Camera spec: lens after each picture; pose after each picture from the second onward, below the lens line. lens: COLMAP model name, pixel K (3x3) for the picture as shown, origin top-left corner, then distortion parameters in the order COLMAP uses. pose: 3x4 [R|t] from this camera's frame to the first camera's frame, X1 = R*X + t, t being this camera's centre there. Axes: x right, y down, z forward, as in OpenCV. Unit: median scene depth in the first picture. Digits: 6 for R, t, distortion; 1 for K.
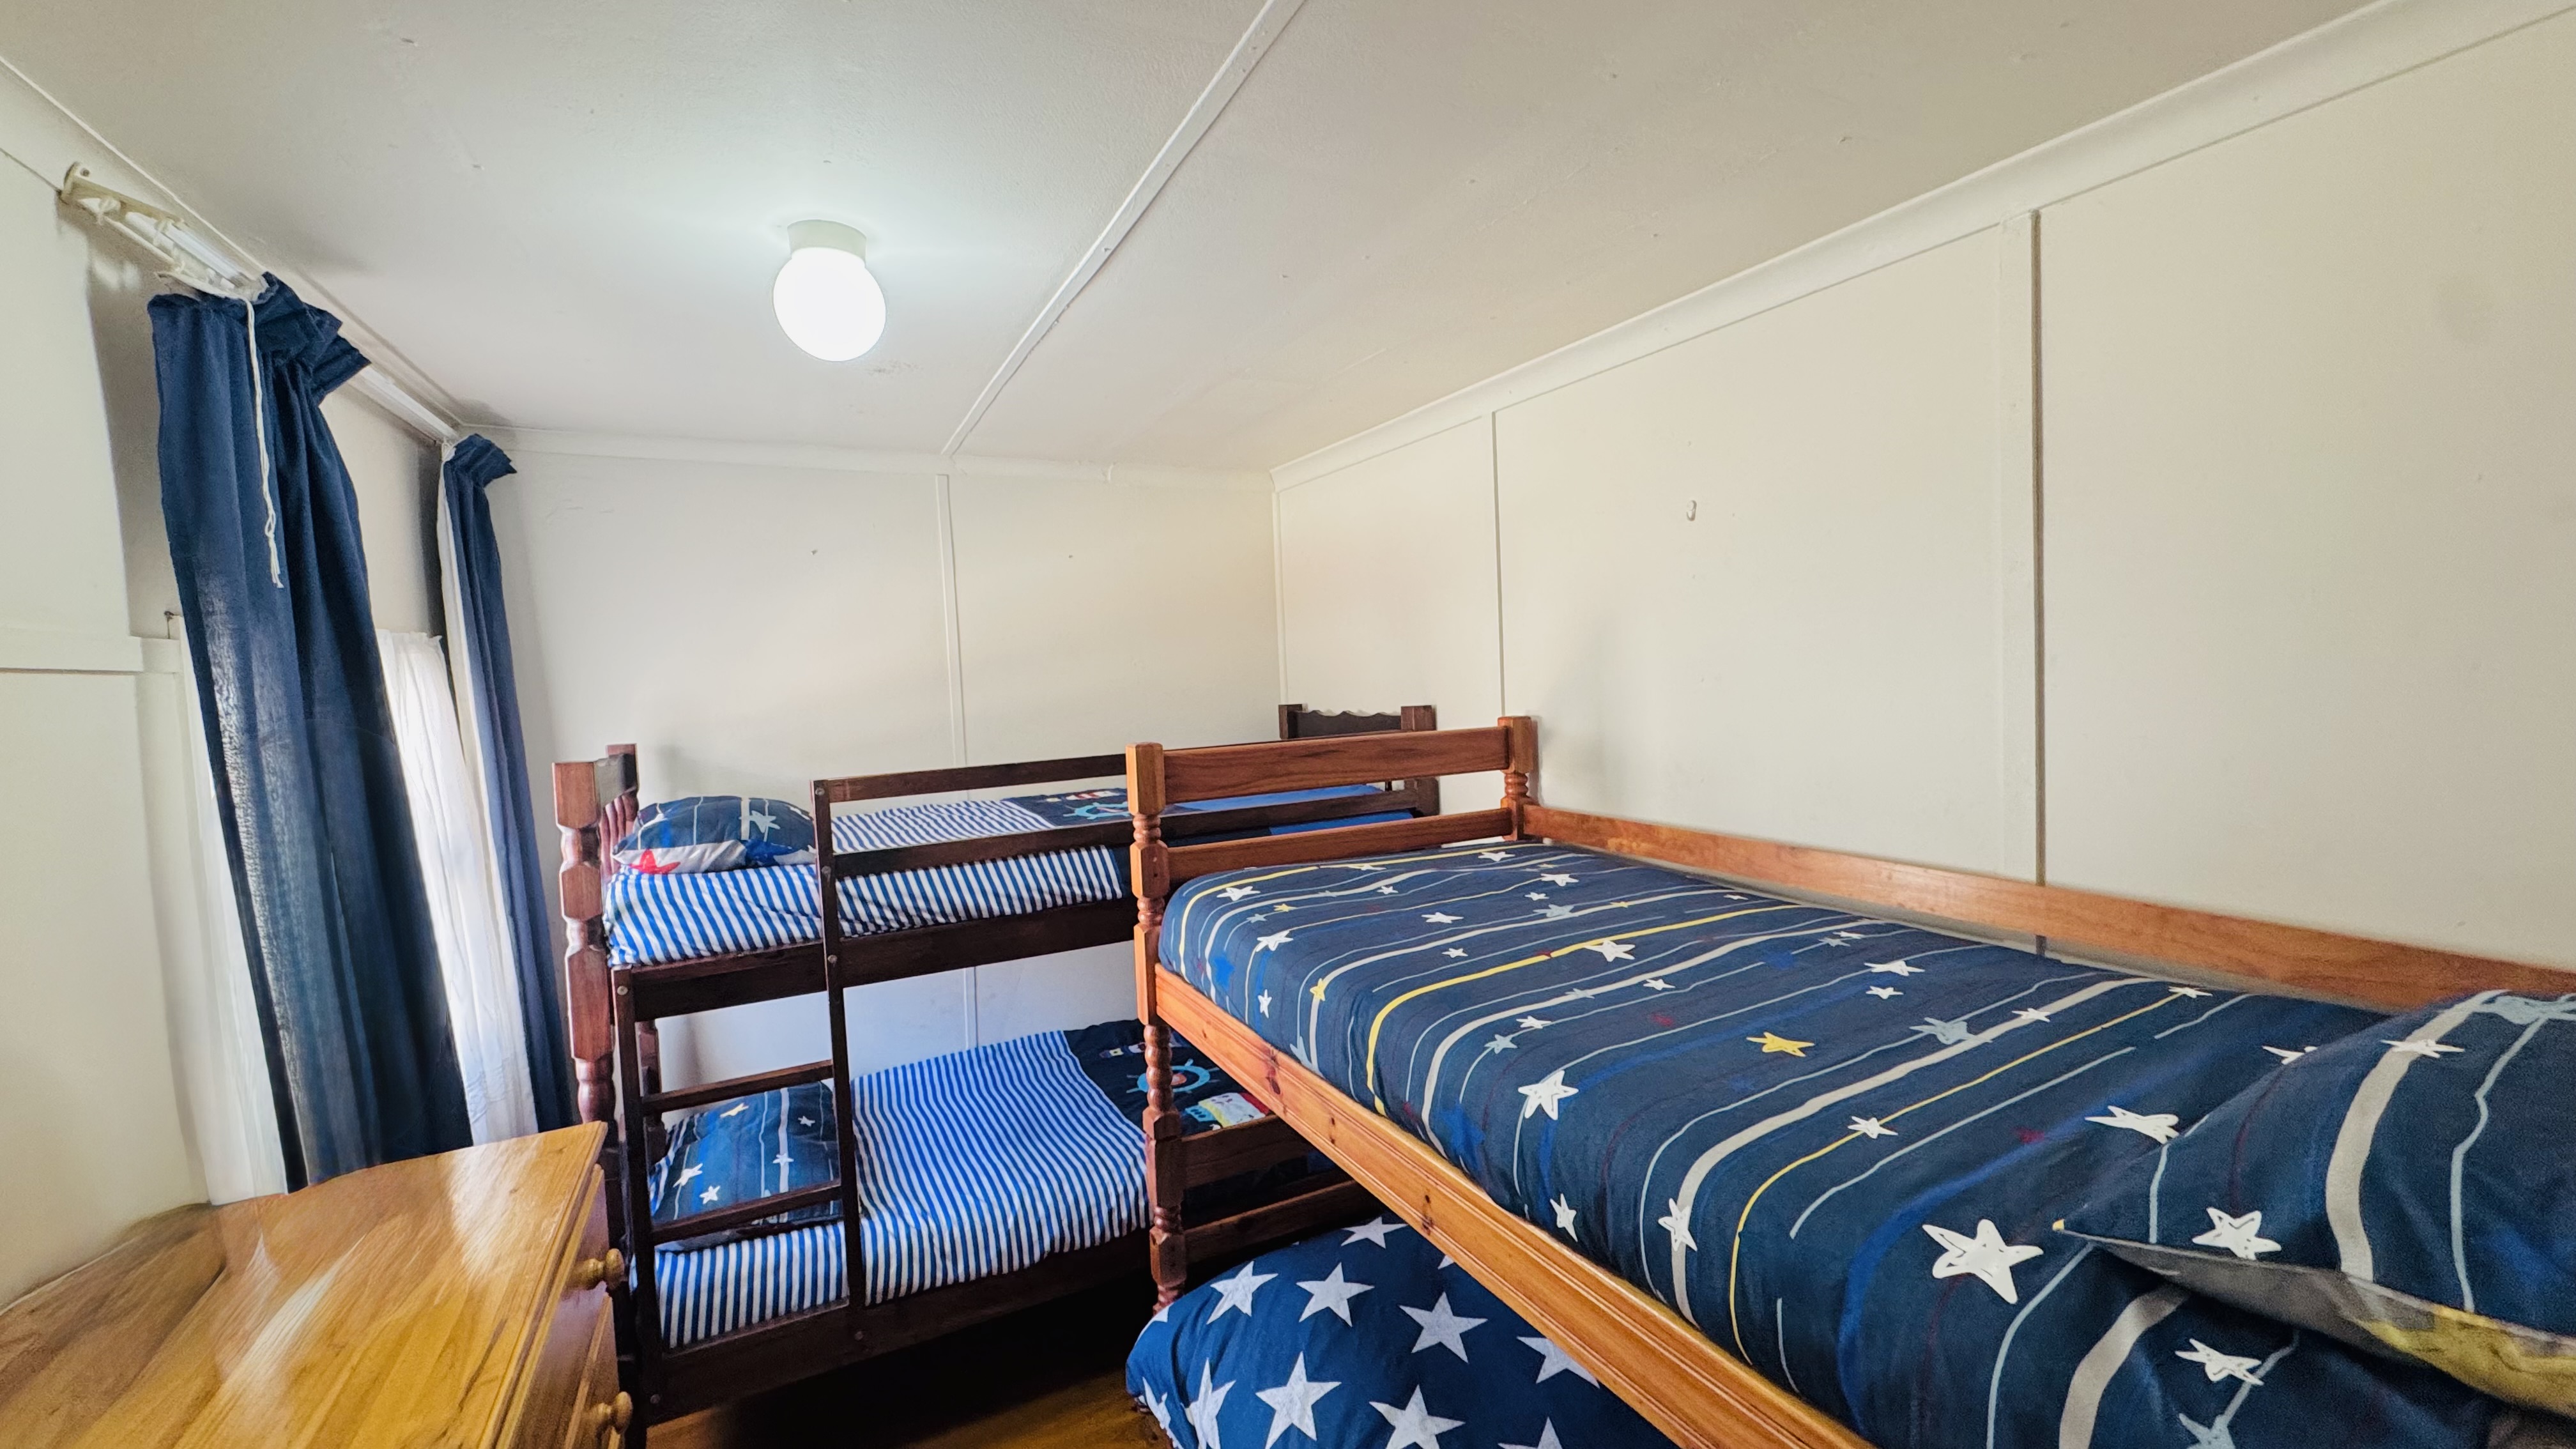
lens RADIAL K [[1025.8, 0, 1288.9], [0, 1025.8, 724.2], [0, 0, 1]] dist [-0.002668, 0.000649]
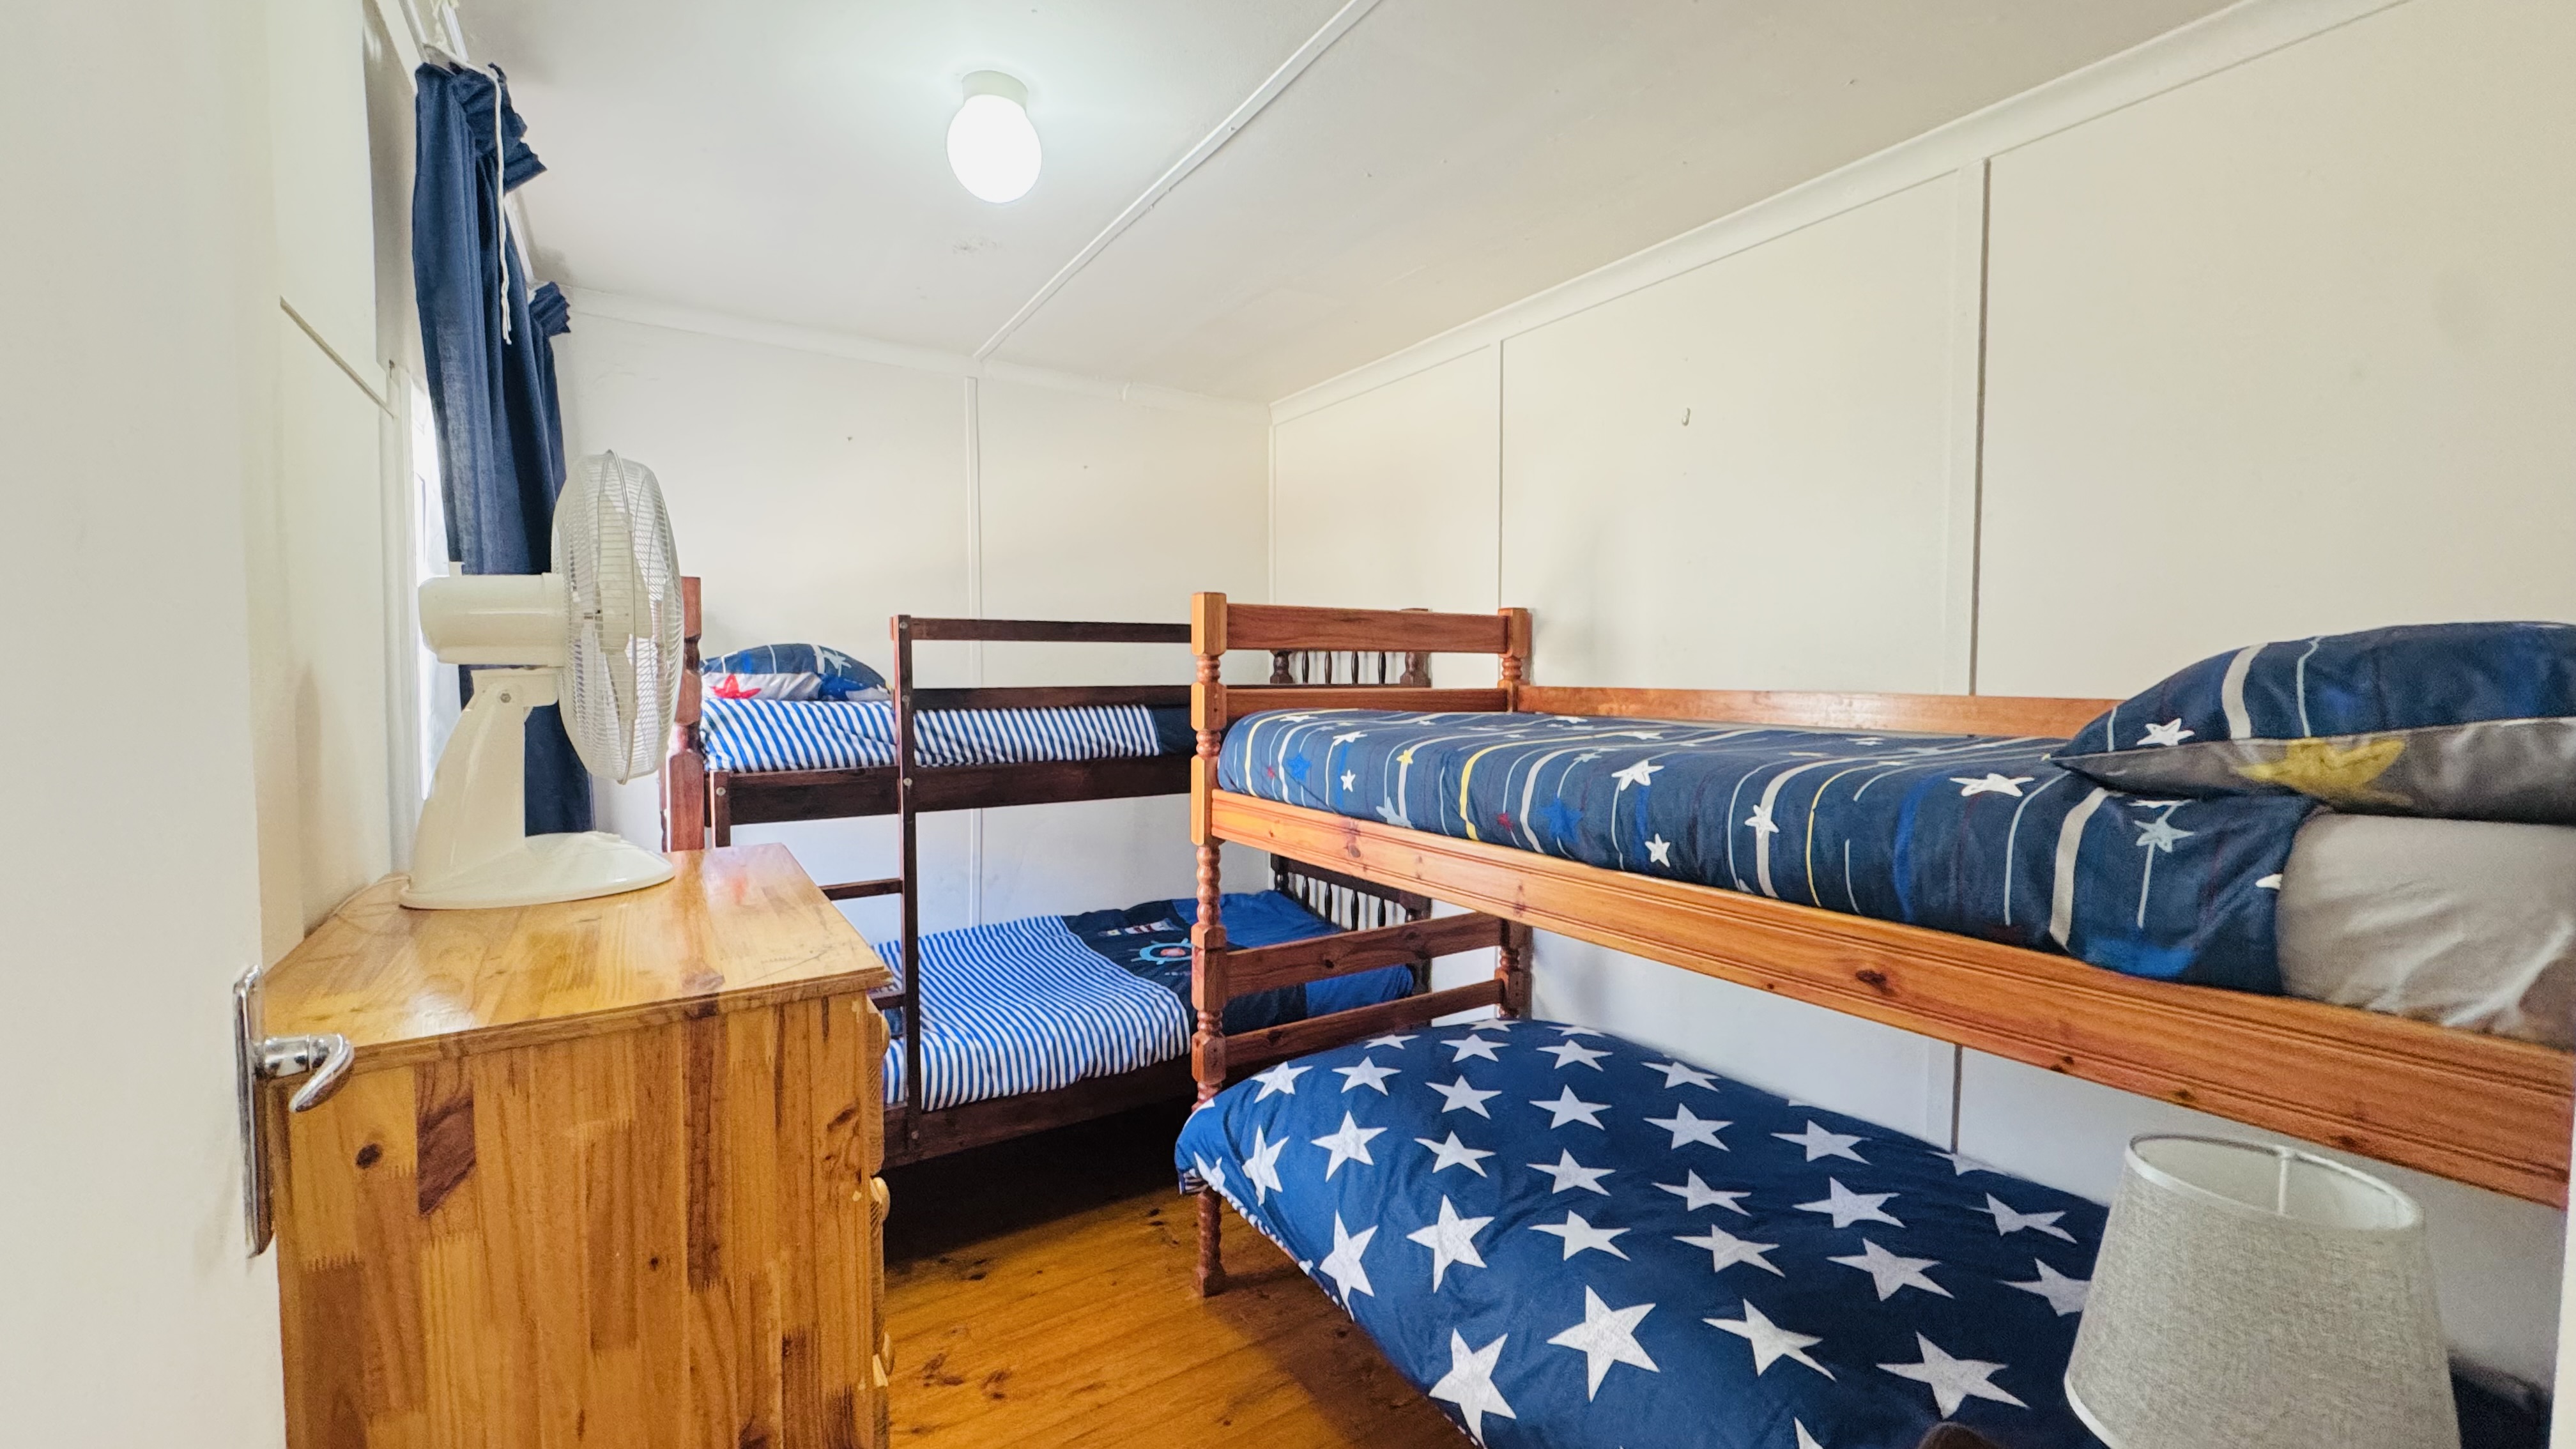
lens RADIAL K [[1025.8, 0, 1286.6], [0, 1025.8, 726.8], [0, 0, 1]] dist [-0.002668, 0.000649]
pose [[0.994443, 0.037153, 0.098504, -0.167409], [-0.036457, 0.999296, -0.008859, 0.177453], [-0.098763, 0.005219, 0.995097, -0.123094]]
